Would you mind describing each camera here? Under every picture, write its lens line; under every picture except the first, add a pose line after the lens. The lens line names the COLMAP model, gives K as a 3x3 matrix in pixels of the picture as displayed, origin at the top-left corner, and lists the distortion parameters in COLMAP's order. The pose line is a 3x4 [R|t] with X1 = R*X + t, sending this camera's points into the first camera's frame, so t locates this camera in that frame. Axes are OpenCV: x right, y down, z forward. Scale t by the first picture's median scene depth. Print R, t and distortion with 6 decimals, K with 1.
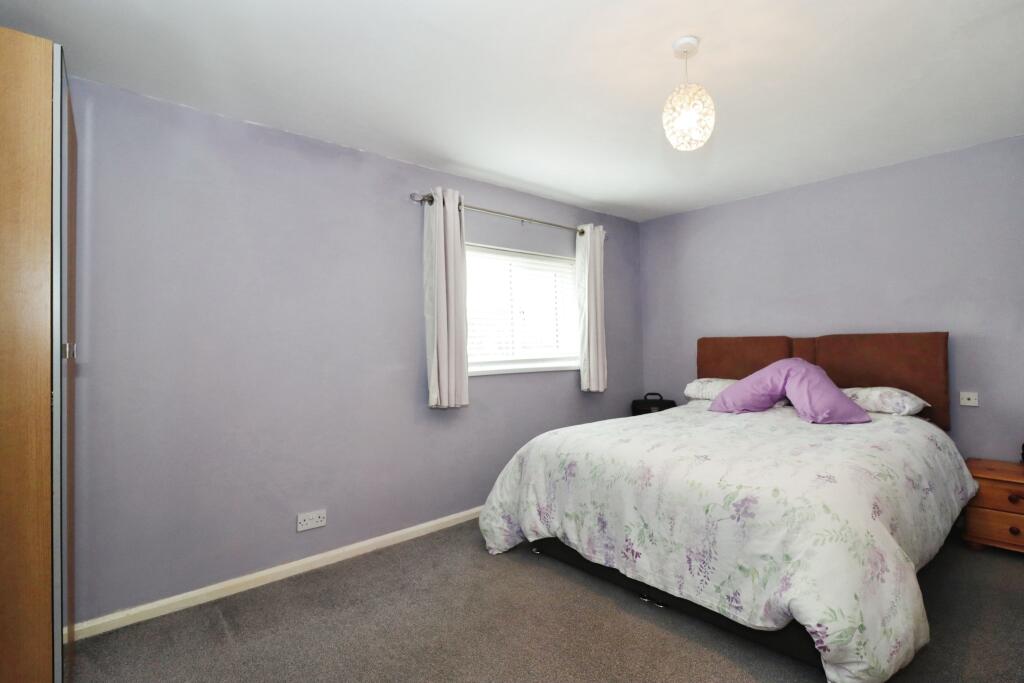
lens RADIAL K [[485.9, 0, 511.5], [0, 485.9, 340.5], [0, 0, 1]] dist [-0.001416, -0.000885]
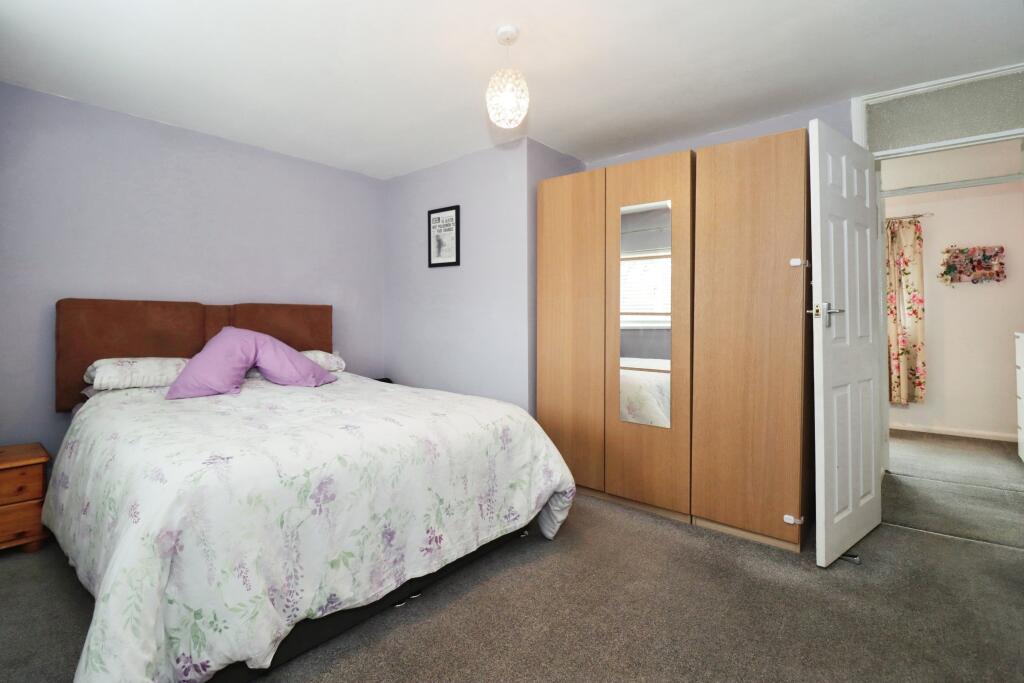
lens RADIAL K [[485.9, 0, 502.3], [0, 485.9, 318.9], [0, 0, 1]] dist [-0.001416, -0.000885]
pose [[-0.130608, 0.020710, 0.991218, -0.616957], [-0.000803, 0.999779, -0.020994, 0.062722], [-0.991434, -0.003538, -0.130562, 0.984020]]
